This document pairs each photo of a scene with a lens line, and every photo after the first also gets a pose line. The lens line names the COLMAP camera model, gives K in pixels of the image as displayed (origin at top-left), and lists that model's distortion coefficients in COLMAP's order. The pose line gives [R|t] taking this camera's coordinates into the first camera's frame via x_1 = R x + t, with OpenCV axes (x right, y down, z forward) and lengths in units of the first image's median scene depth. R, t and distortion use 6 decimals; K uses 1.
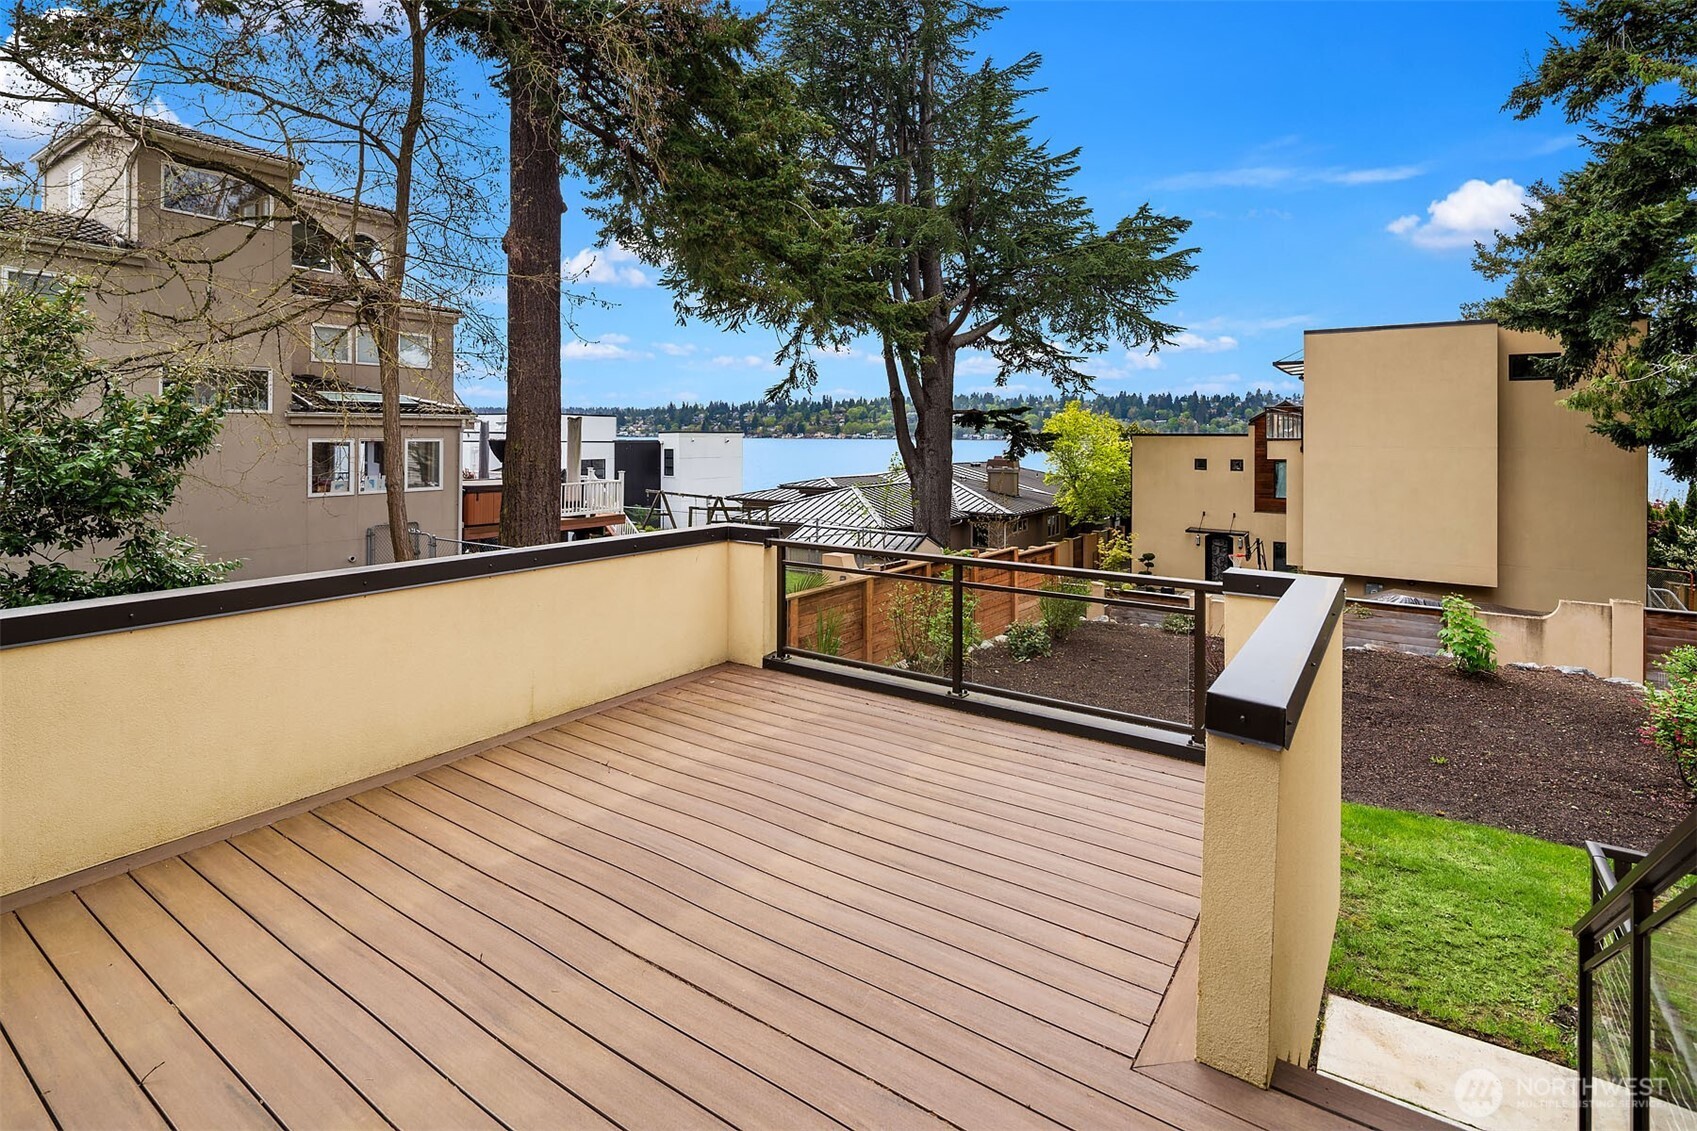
lens RADIAL K [[831.6, 0, 813.4], [0, 831.6, 433.8], [0, 0, 1]] dist [0.002581, -0.002490]
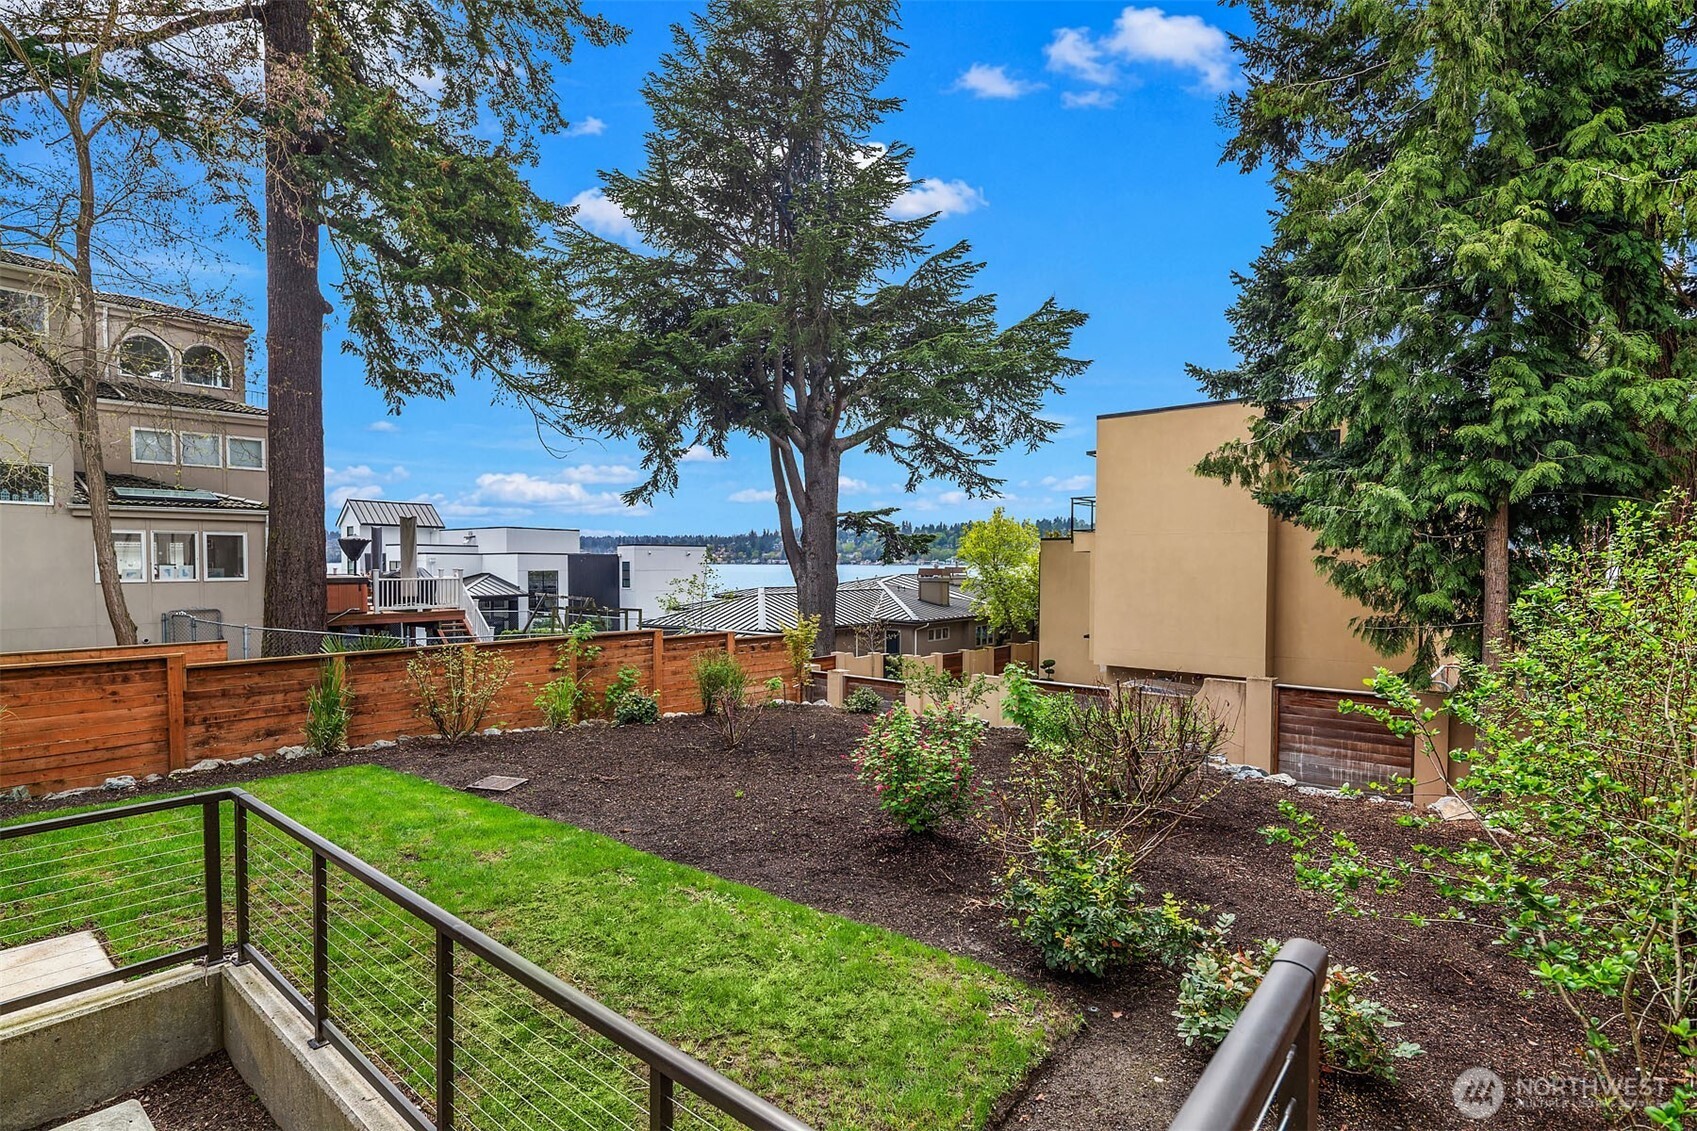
lens RADIAL K [[831.6, 0, 822.6], [0, 831.6, 592.1], [0, 0, 1]] dist [0.002581, -0.002490]
pose [[0.994857, 0.000097, -0.101293, 0.240274], [0.003579, 0.999341, 0.036114, 0.027595], [0.101230, -0.036291, 0.994201, 0.006815]]
